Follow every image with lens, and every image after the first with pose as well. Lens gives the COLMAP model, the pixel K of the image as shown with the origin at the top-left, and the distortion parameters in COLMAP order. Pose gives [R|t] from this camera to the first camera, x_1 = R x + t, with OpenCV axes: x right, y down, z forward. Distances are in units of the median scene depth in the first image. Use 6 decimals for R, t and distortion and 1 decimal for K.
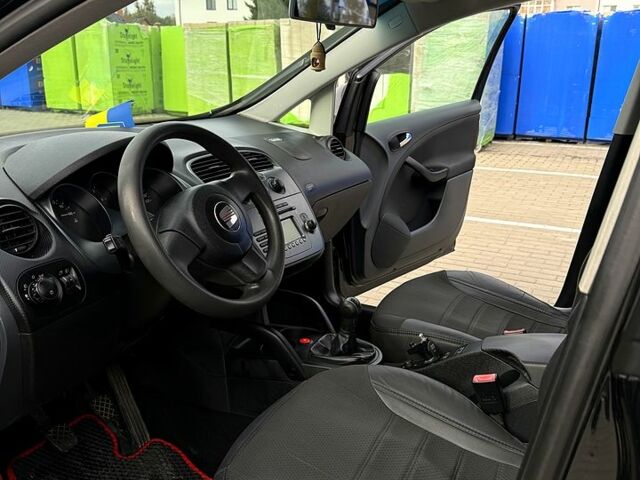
lens RADIAL K [[594.9, 0, 320.0], [0, 594.9, 240.0], [0, 0, 1]] dist [0.136313, -0.322742]
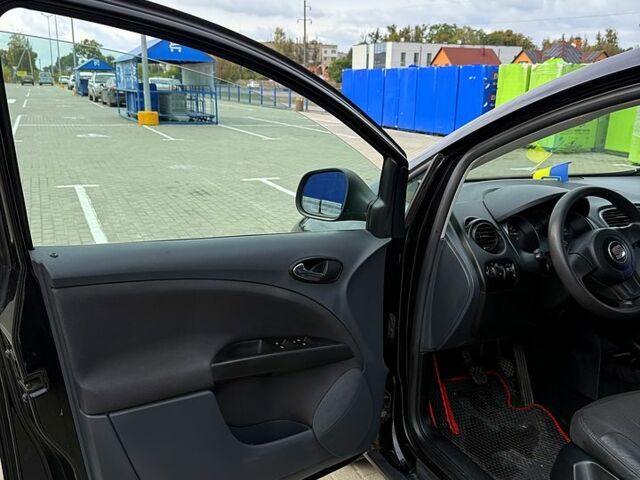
lens RADIAL K [[594.9, 0, 320.0], [0, 594.9, 240.0], [0, 0, 1]] dist [0.136313, -0.322742]
pose [[0.771204, 0.165466, -0.614708, 0.187462], [-0.196478, 0.980354, 0.017391, 0.050703], [0.605509, 0.107364, 0.788563, -0.622705]]
